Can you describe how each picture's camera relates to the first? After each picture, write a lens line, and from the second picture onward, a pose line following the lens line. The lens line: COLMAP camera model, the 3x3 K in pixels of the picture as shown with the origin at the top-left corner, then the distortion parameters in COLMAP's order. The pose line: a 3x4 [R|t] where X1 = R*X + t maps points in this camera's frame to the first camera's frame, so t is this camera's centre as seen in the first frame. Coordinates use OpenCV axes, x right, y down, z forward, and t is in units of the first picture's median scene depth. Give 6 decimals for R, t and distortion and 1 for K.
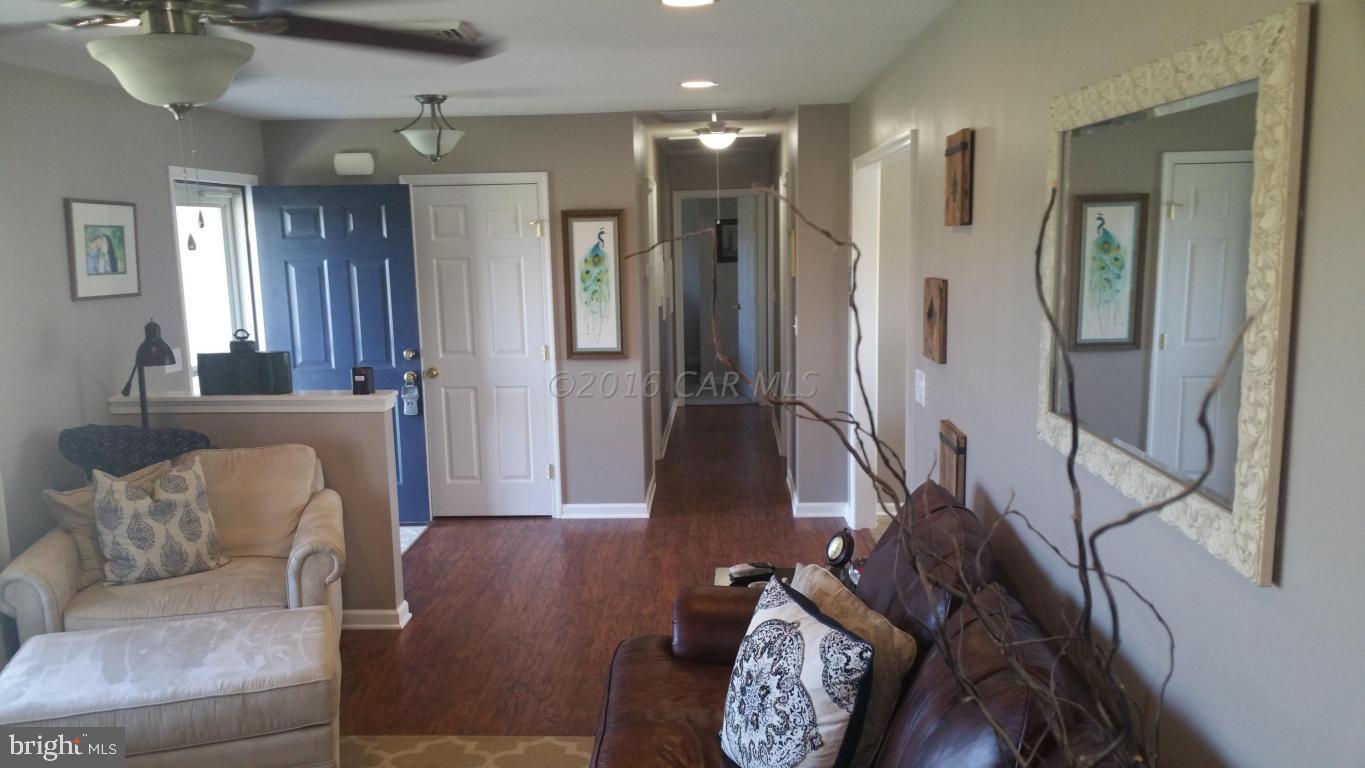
lens RADIAL K [[1098.5, 0, 650.3], [0, 1098.5, 412.3], [0, 0, 1]] dist [0.121121, -0.216602]
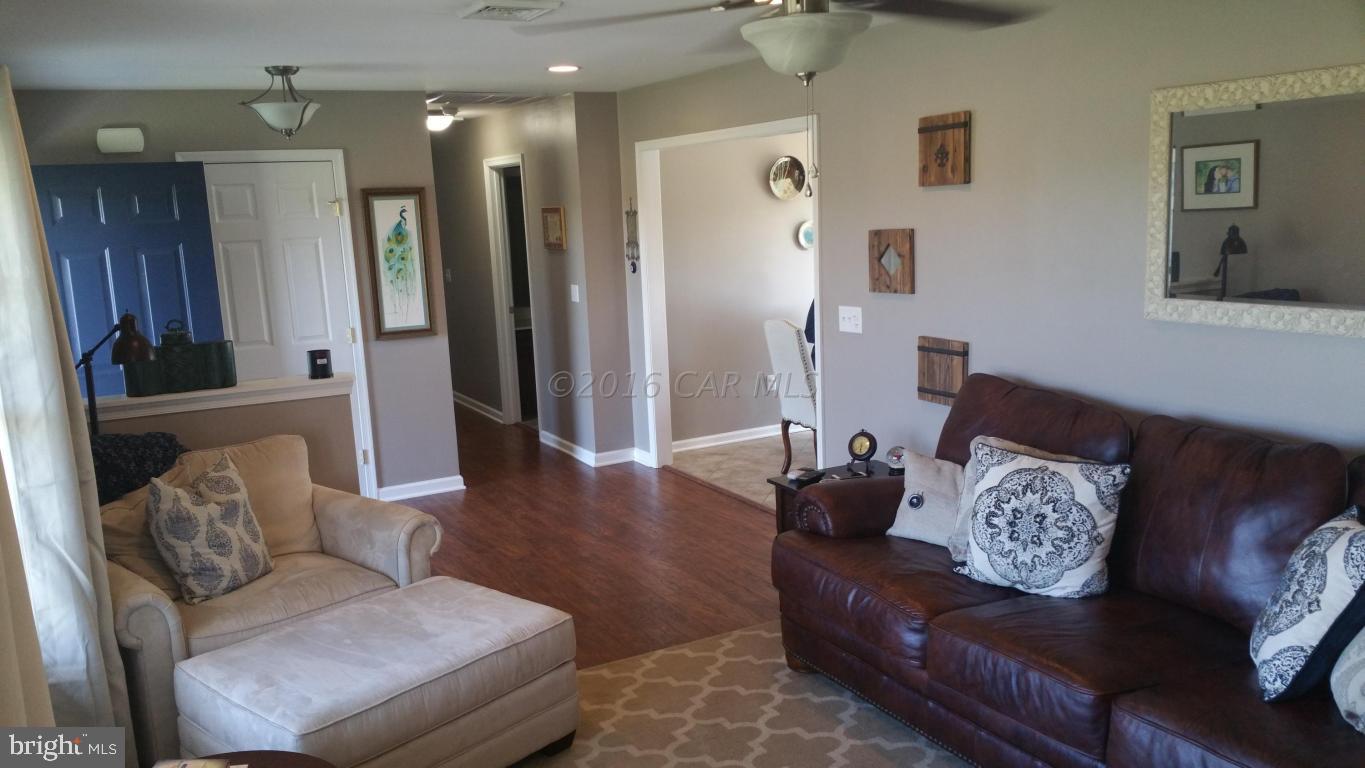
lens RADIAL K [[1098.5, 0, 666.1], [0, 1098.5, 398.7], [0, 0, 1]] dist [0.121121, -0.216602]
pose [[0.852655, -0.108608, 0.511061, -0.375378], [0.111435, 0.993452, 0.025206, 0.007724], [-0.510452, 0.035457, 0.859175, 0.020036]]
